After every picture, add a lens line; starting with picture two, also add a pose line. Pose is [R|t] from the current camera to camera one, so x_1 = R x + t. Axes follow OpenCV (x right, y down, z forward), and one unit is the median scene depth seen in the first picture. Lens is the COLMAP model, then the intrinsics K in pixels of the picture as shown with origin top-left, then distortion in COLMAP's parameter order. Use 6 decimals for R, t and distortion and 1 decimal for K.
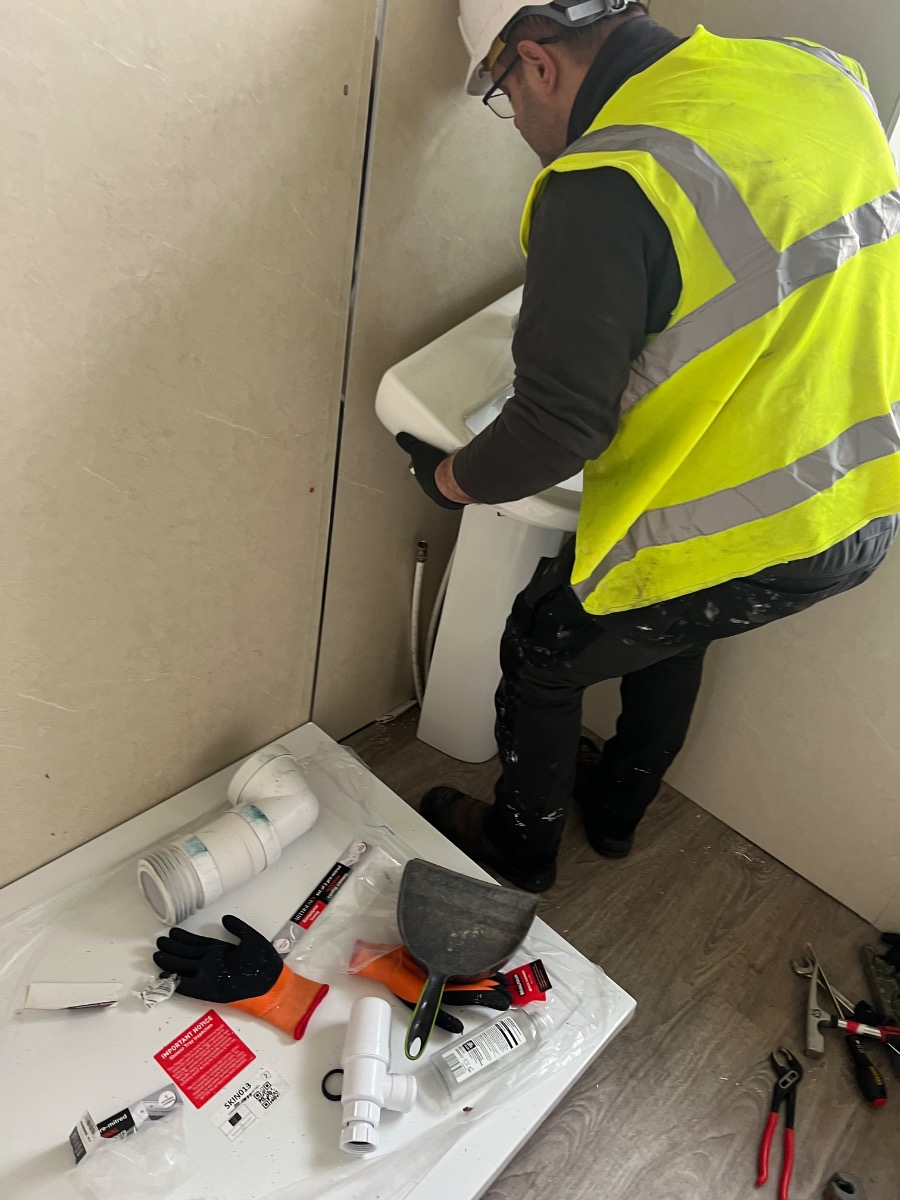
lens RADIAL K [[903.1, 0, 442.9], [0, 903.1, 600.1], [0, 0, 1]] dist [0.050602, -0.058902]
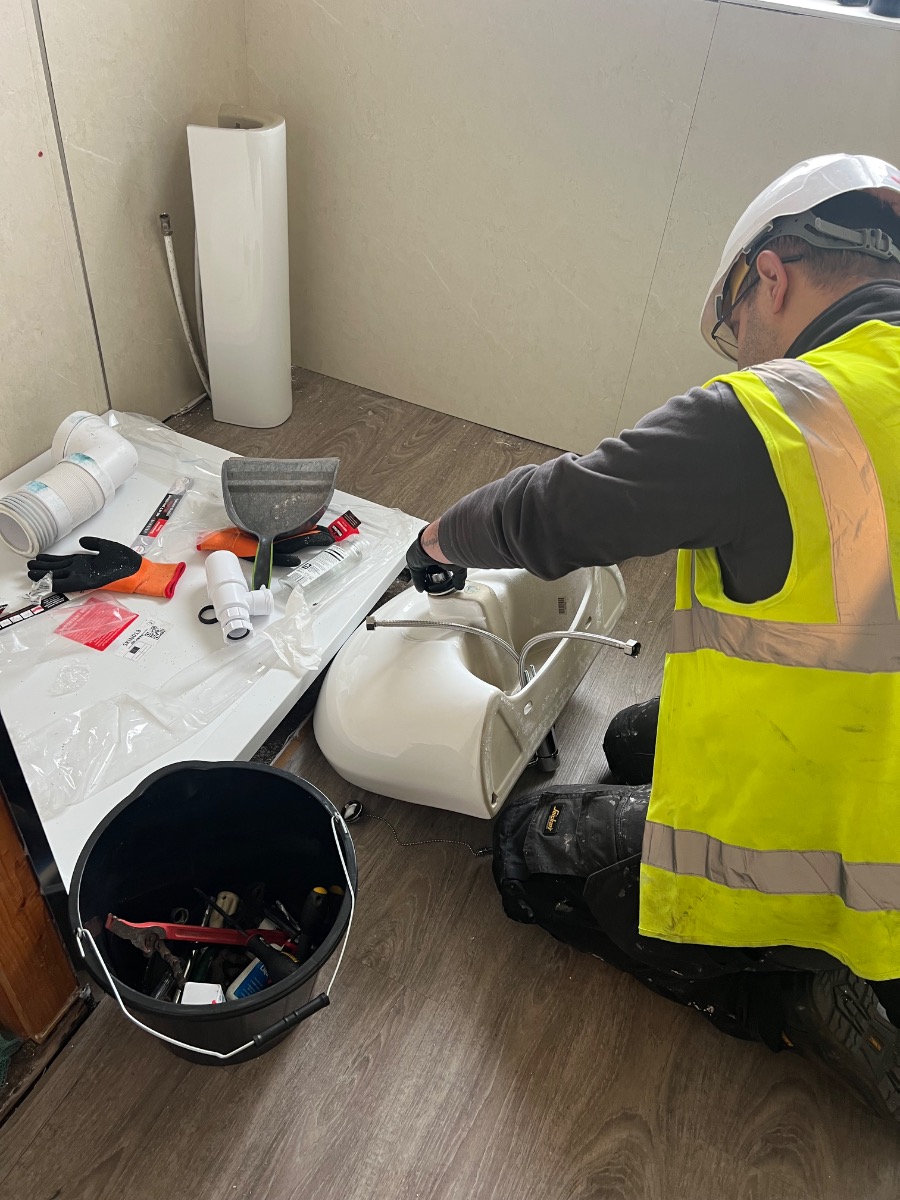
lens RADIAL K [[903.1, 0, 455.0], [0, 903.1, 607.0], [0, 0, 1]] dist [0.050602, -0.058902]
pose [[0.947015, -0.266725, 0.178943, -0.013745], [0.233810, 0.954463, 0.185292, 0.312957], [-0.220217, -0.133636, 0.966254, -0.251387]]
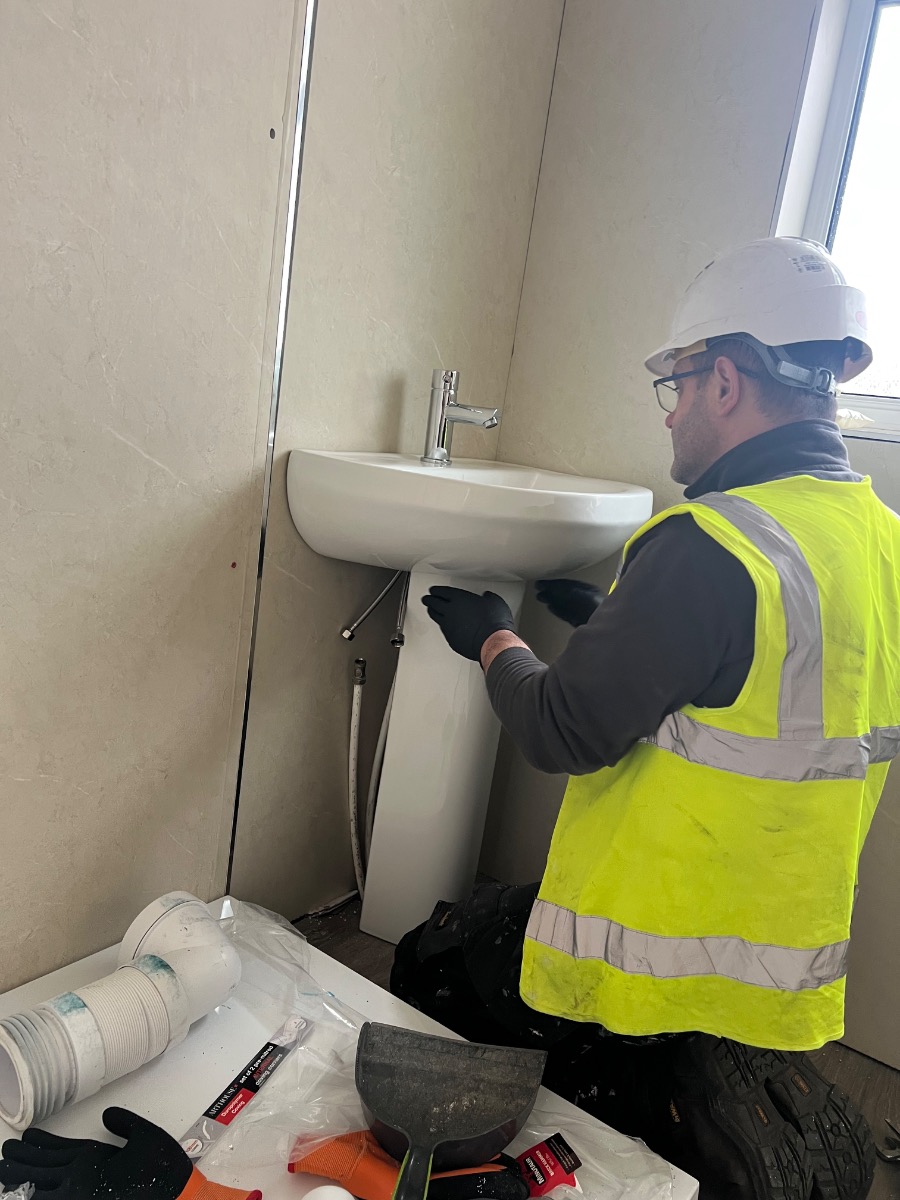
lens RADIAL K [[903.1, 0, 445.8], [0, 903.1, 624.1], [0, 0, 1]] dist [0.050602, -0.058902]
pose [[0.992574, -0.046899, 0.112240, -0.041917], [0.084921, 0.927791, -0.363308, 0.267268], [-0.087097, 0.370142, 0.924883, 0.186508]]
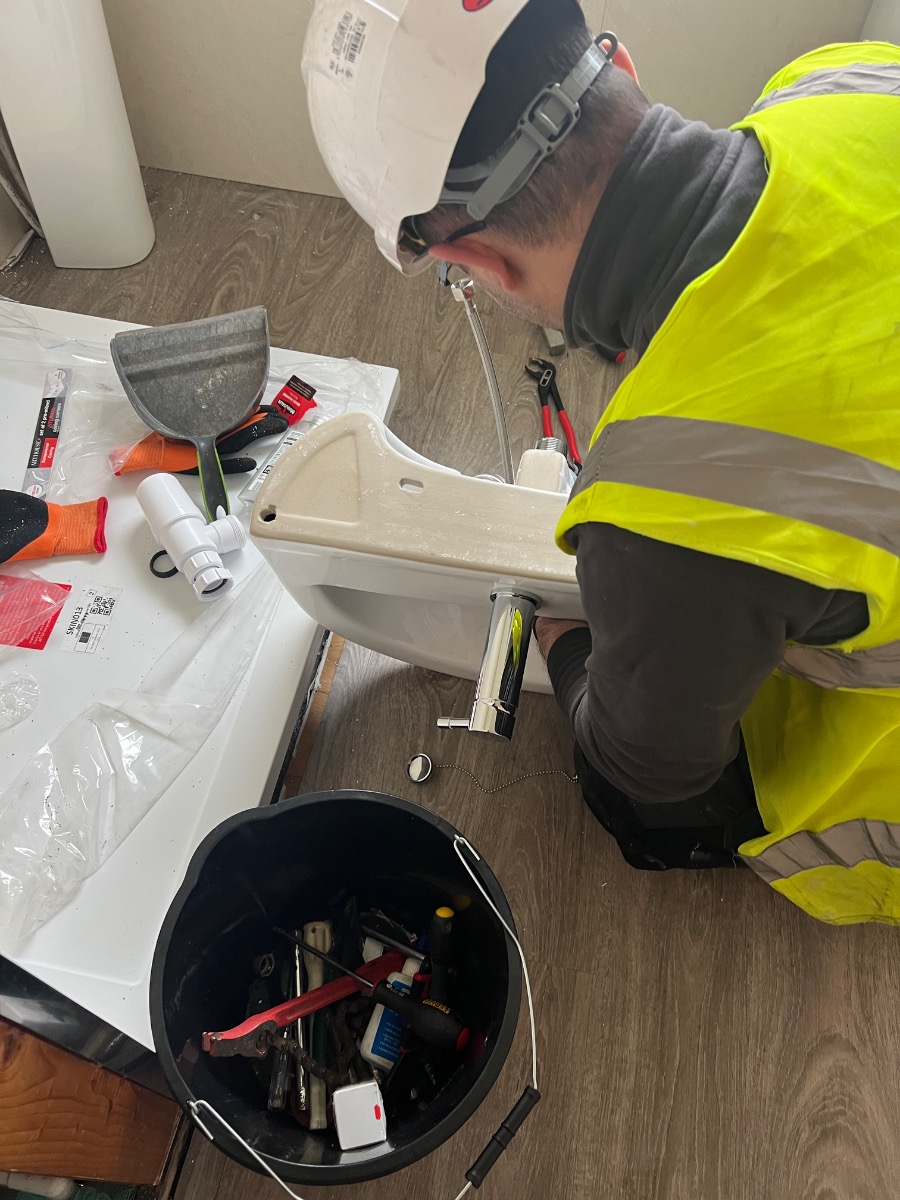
lens RADIAL K [[903.1, 0, 462.3], [0, 903.1, 602.9], [0, 0, 1]] dist [0.050602, -0.058902]
pose [[0.837105, -0.510436, 0.196748, -0.053843], [0.379377, 0.800806, 0.463446, 0.202578], [-0.394117, -0.313311, 0.864007, 0.024342]]
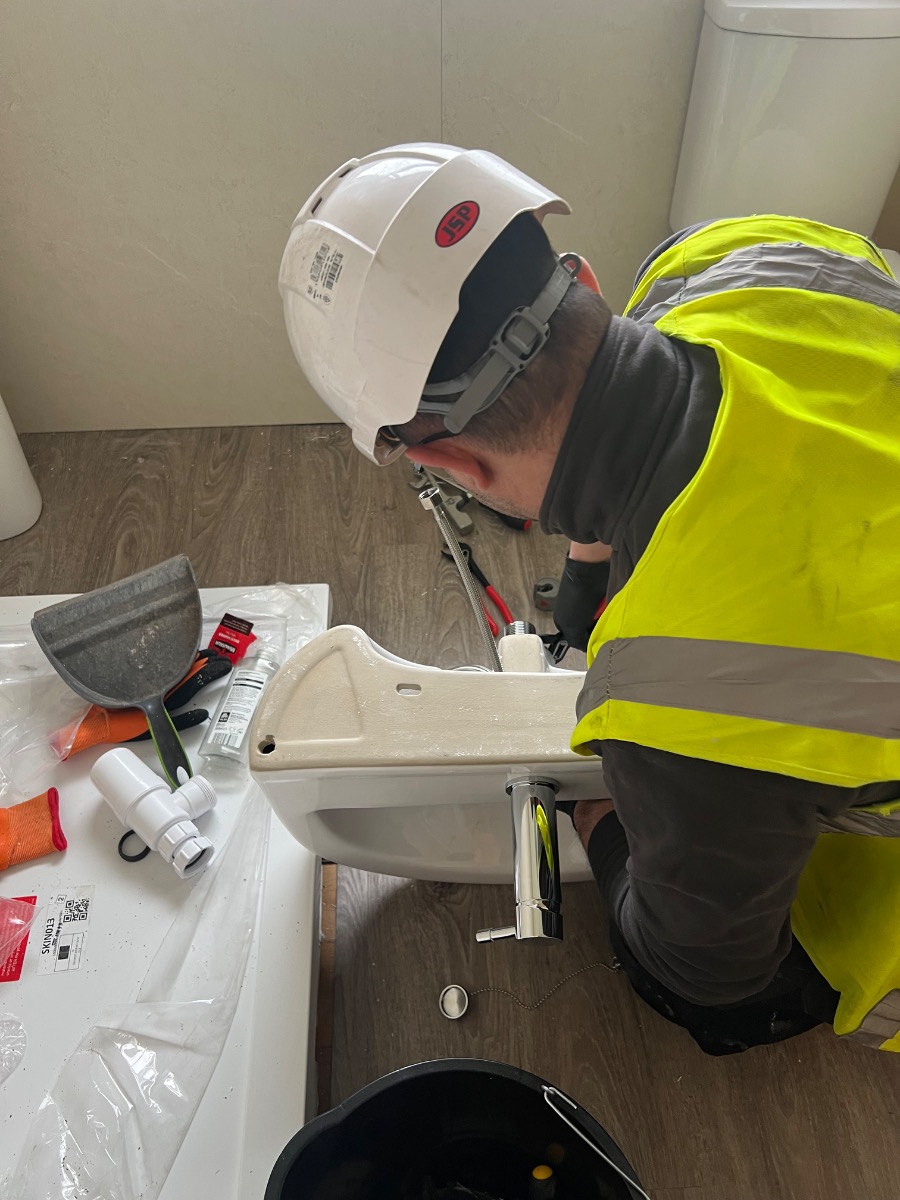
lens RADIAL K [[903.1, 0, 455.1], [0, 903.1, 598.8], [0, 0, 1]] dist [0.050602, -0.058902]
pose [[0.675445, -0.631320, 0.381062, -0.078435], [0.504403, 0.772504, 0.385766, 0.135113], [-0.537914, -0.068355, 0.840224, 0.082238]]
